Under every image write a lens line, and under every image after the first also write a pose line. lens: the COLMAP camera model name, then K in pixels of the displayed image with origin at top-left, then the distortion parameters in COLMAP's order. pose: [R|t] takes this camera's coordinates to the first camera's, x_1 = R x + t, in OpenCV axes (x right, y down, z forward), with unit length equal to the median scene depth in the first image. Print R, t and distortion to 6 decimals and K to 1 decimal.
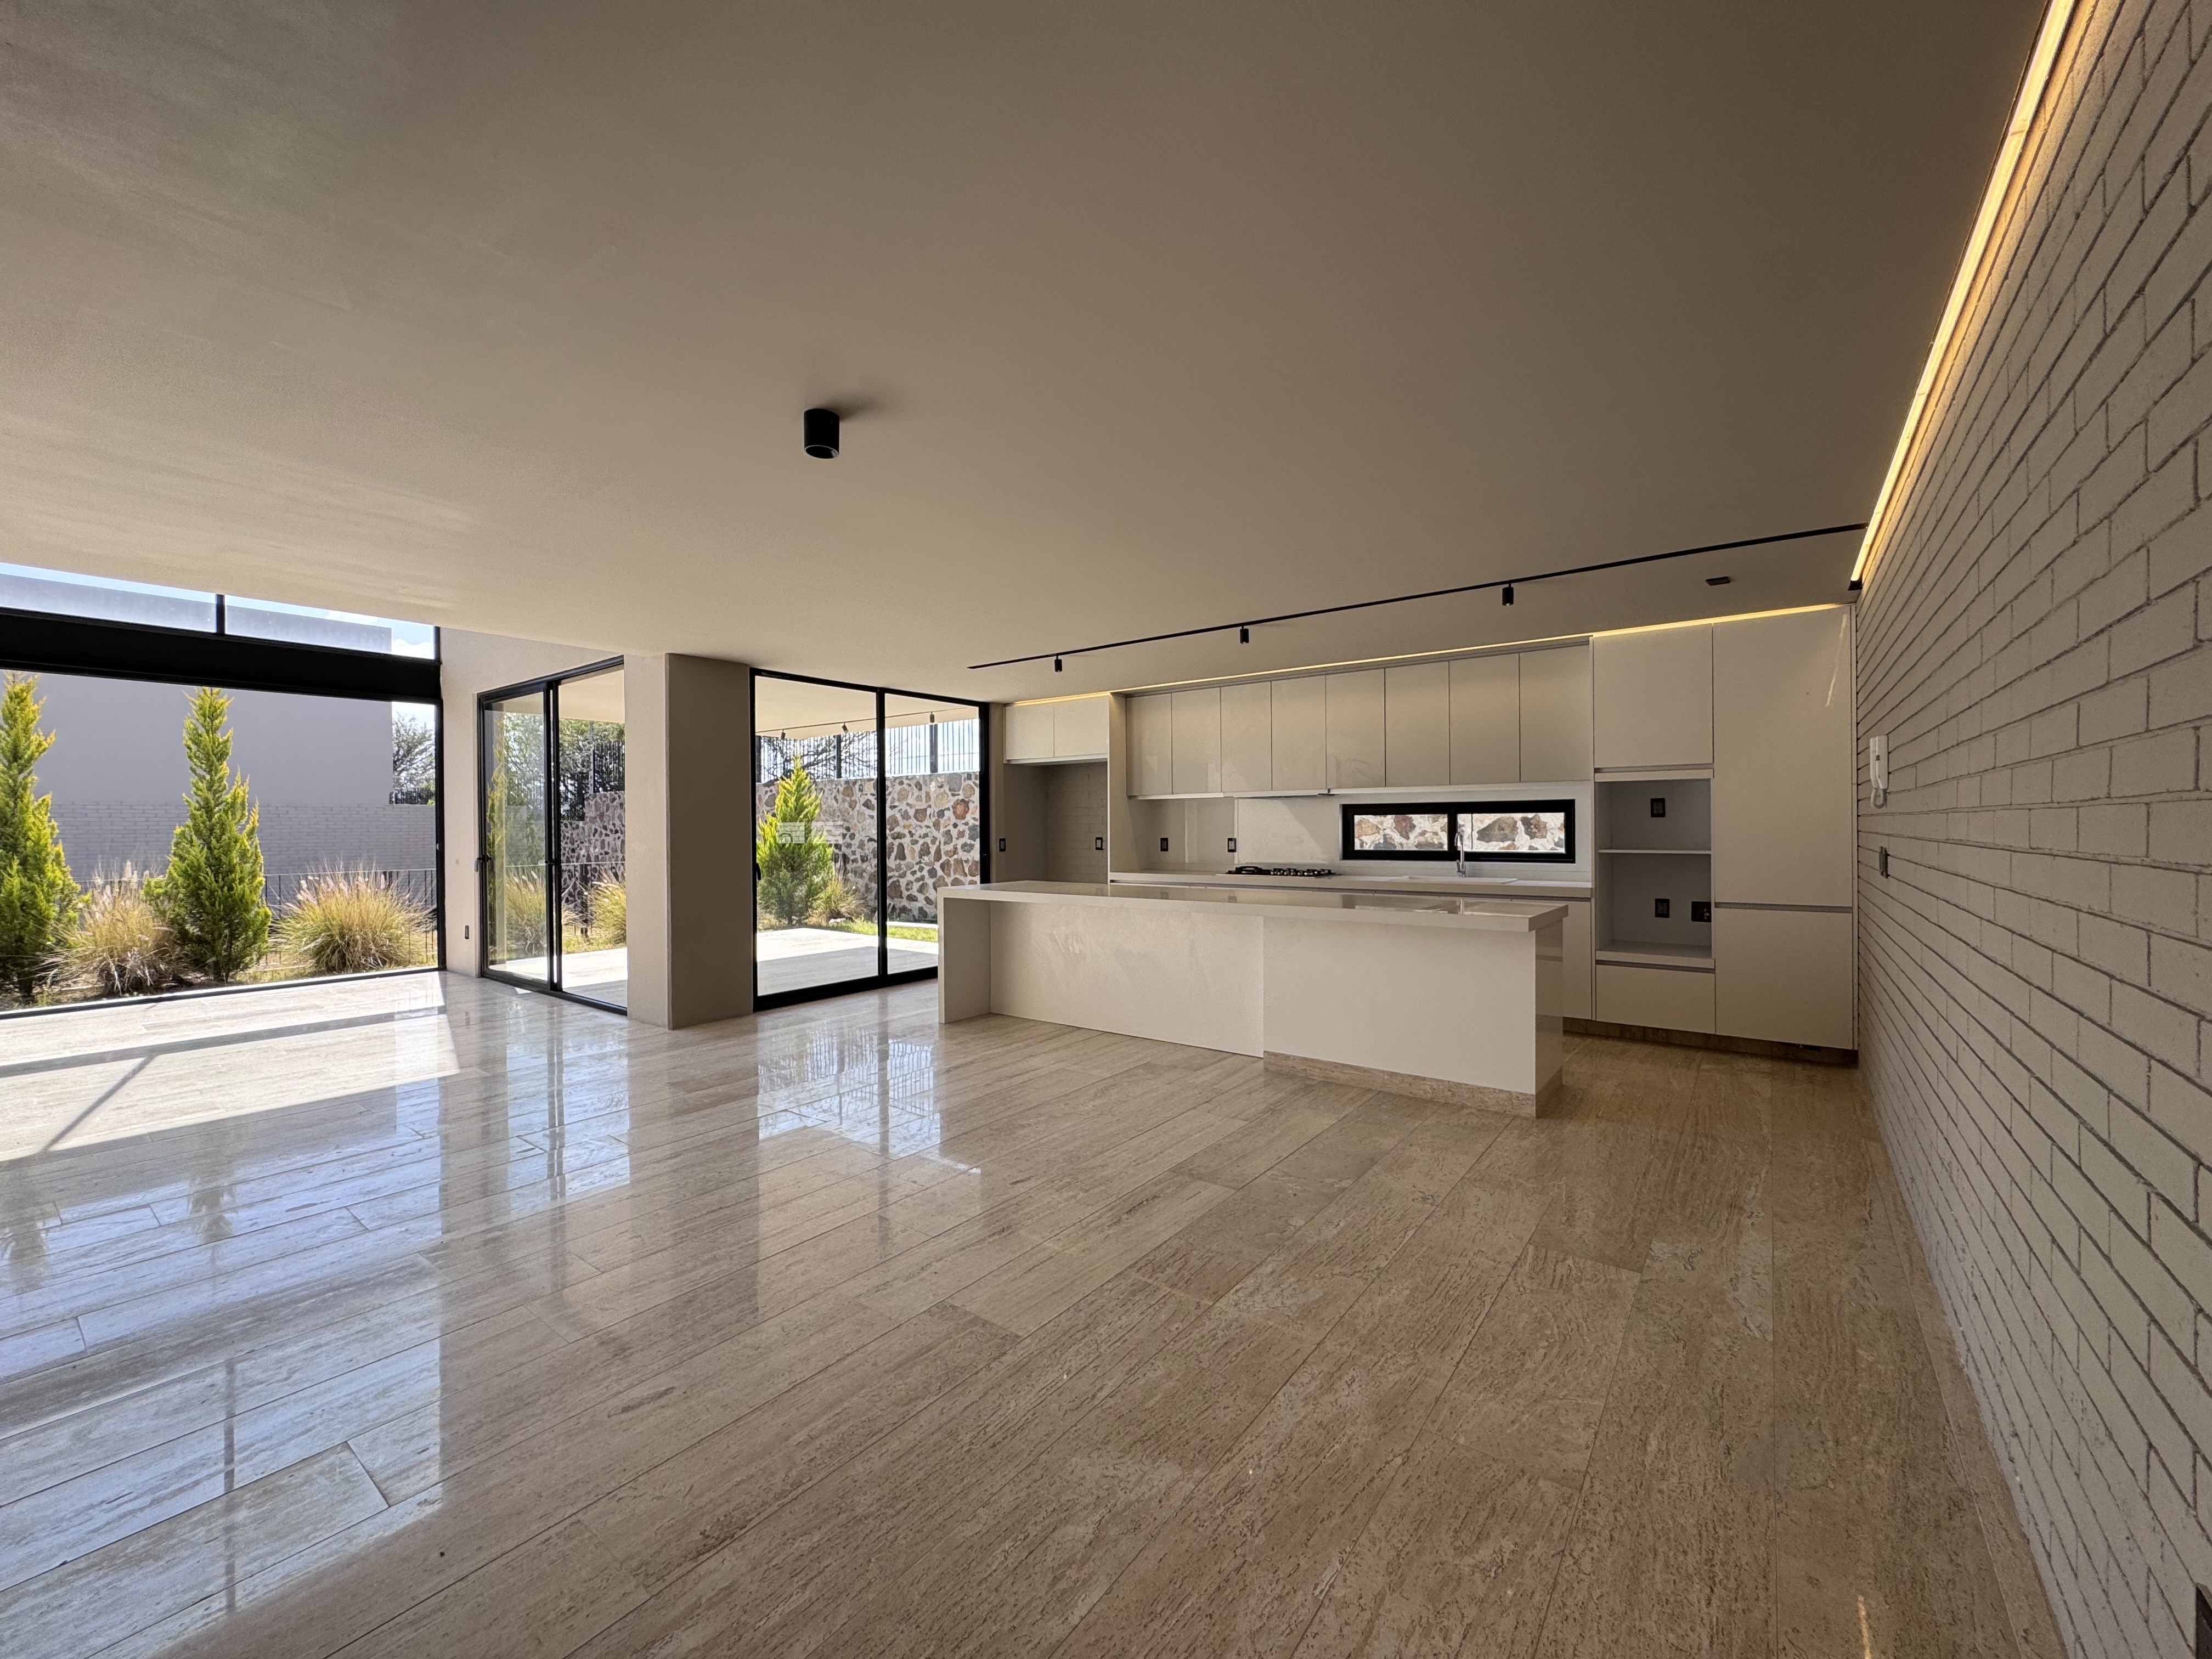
lens RADIAL K [[884.3, 0, 1107.2], [0, 884.3, 830.7], [0, 0, 1]] dist [-0.002750, 0.000882]
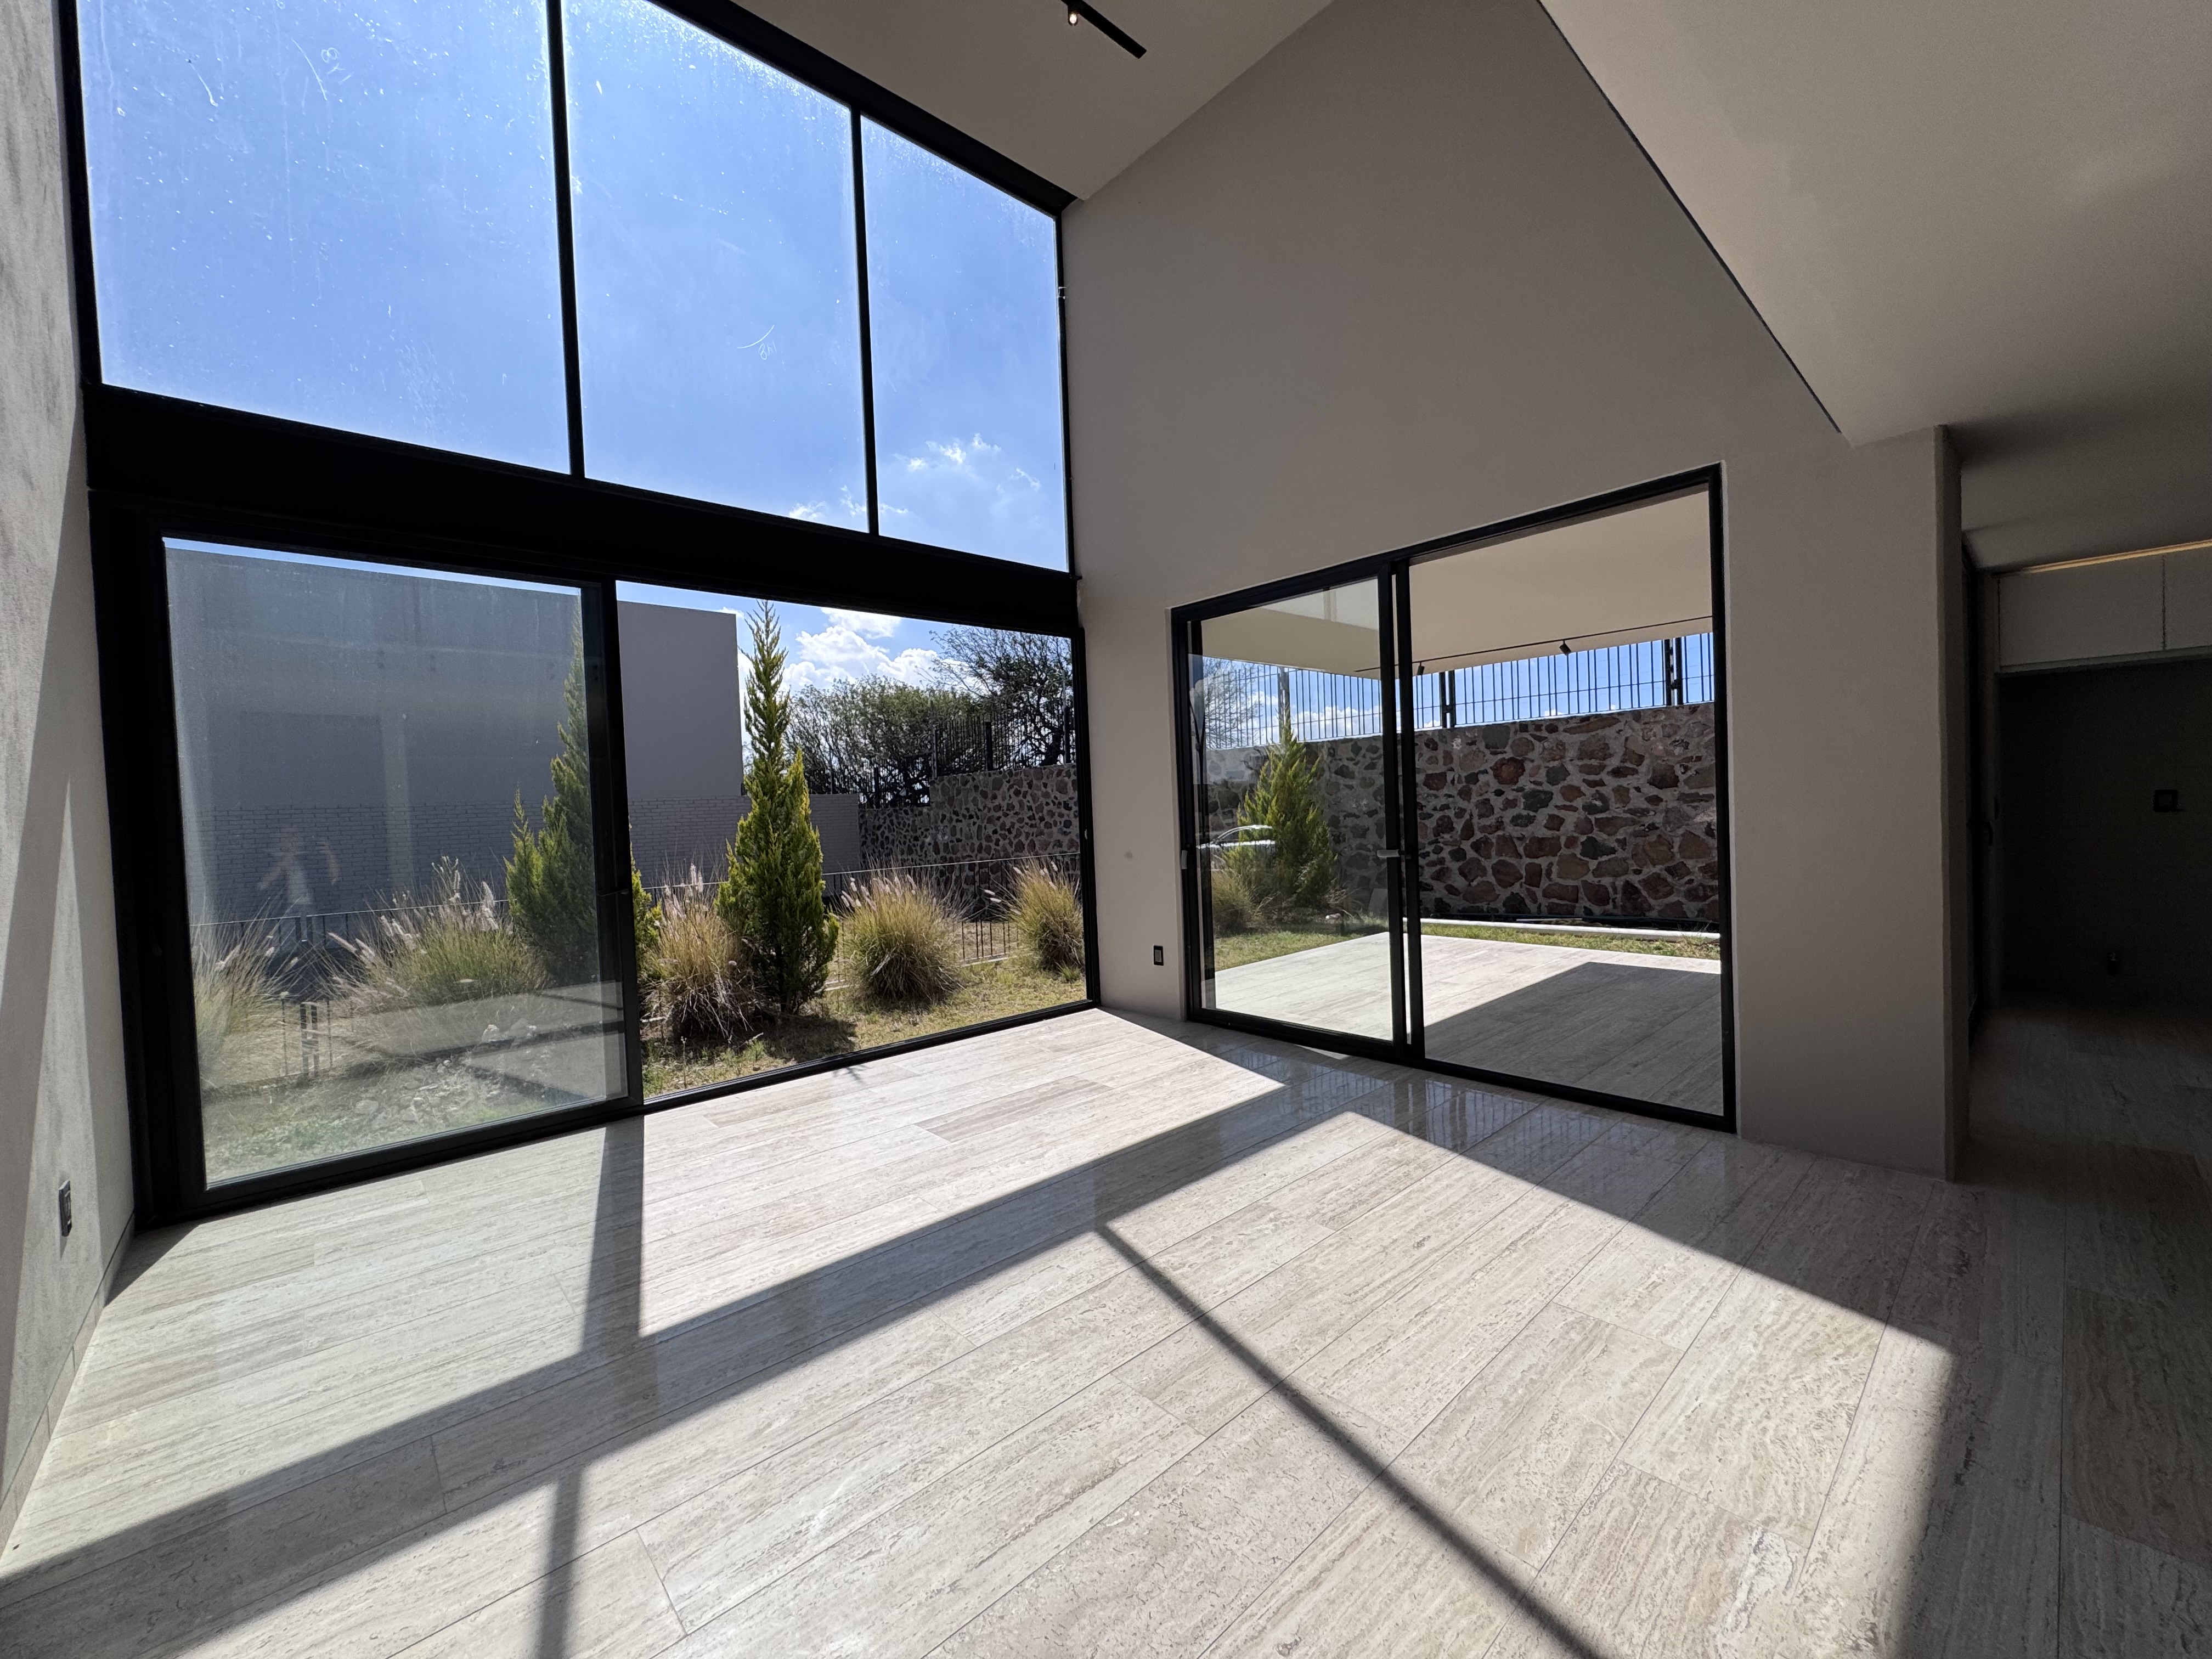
lens RADIAL K [[884.3, 0, 1110.3], [0, 884.3, 831.6], [0, 0, 1]] dist [-0.002750, 0.000882]
pose [[0.983086, -0.025758, -0.181325, -0.666141], [0.030325, 0.999288, 0.022458, 0.000786], [0.180617, -0.027577, 0.983167, 0.326954]]
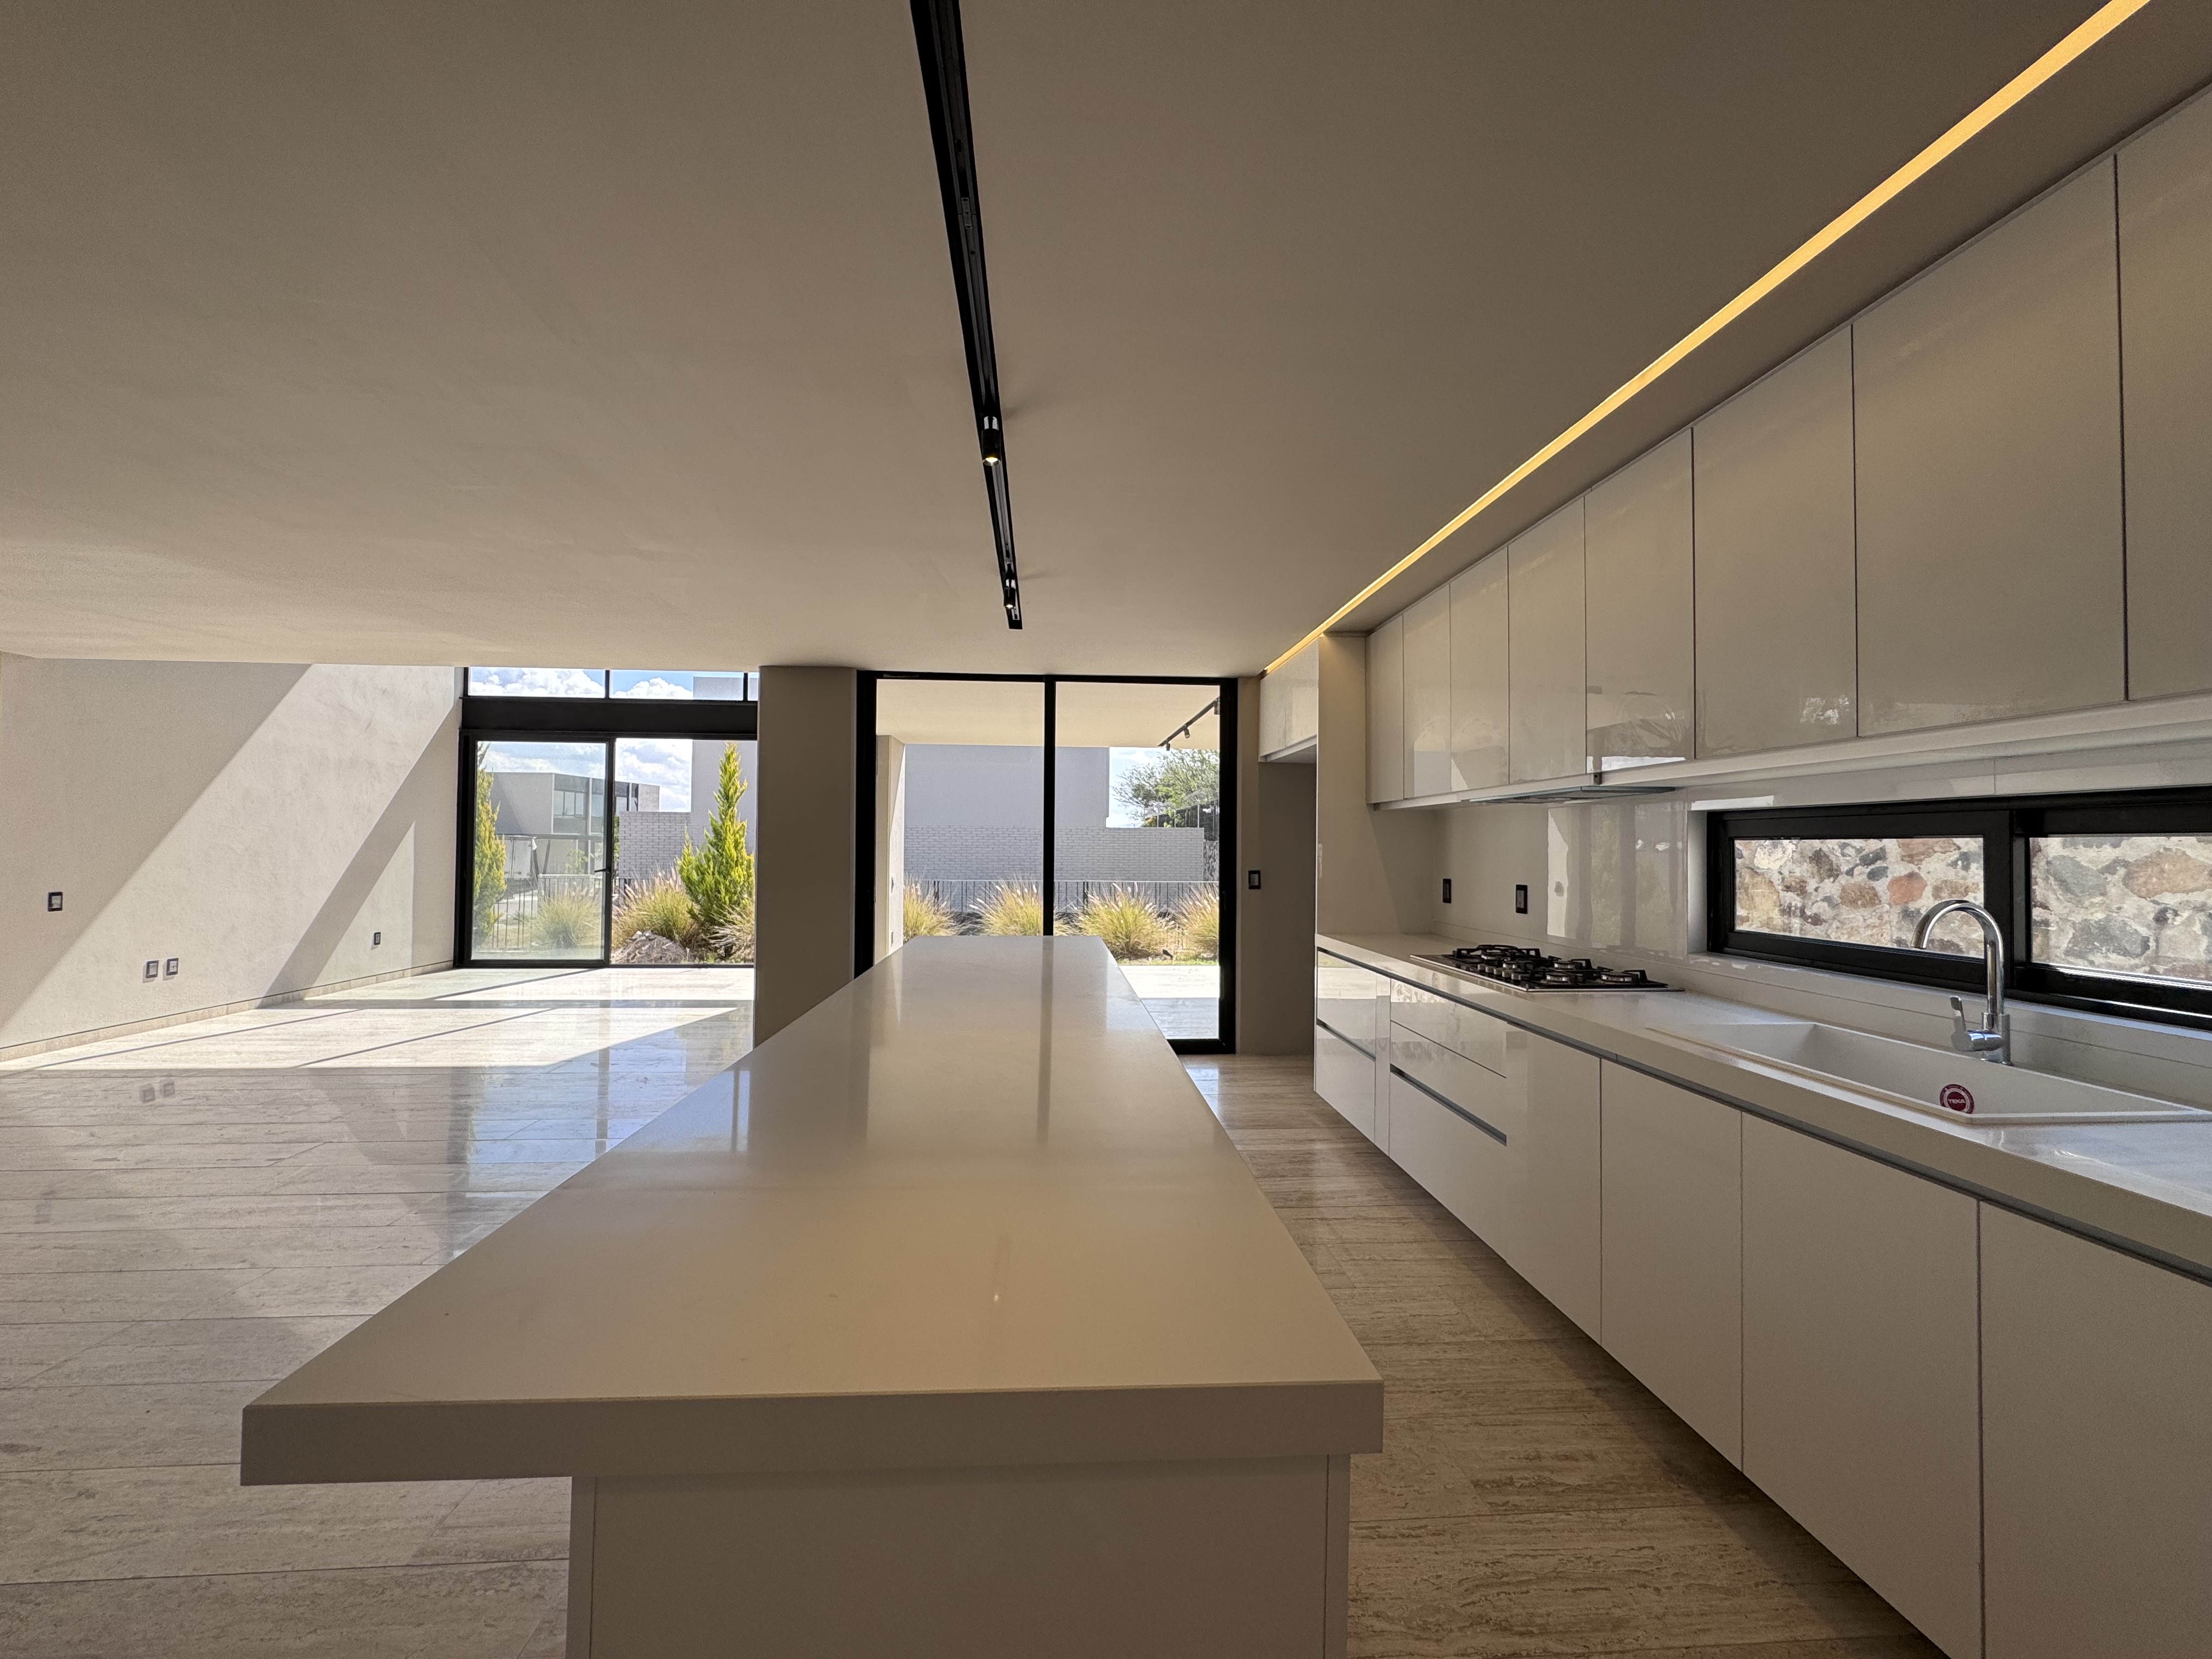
lens RADIAL K [[884.3, 0, 1109.5], [0, 884.3, 812.9], [0, 0, 1]] dist [-0.002750, 0.000882]
pose [[0.647552, -0.015743, -0.761858, 0.365643], [-0.018102, 0.999187, -0.036034, -0.009747], [0.761806, 0.037125, 0.646741, 0.508888]]
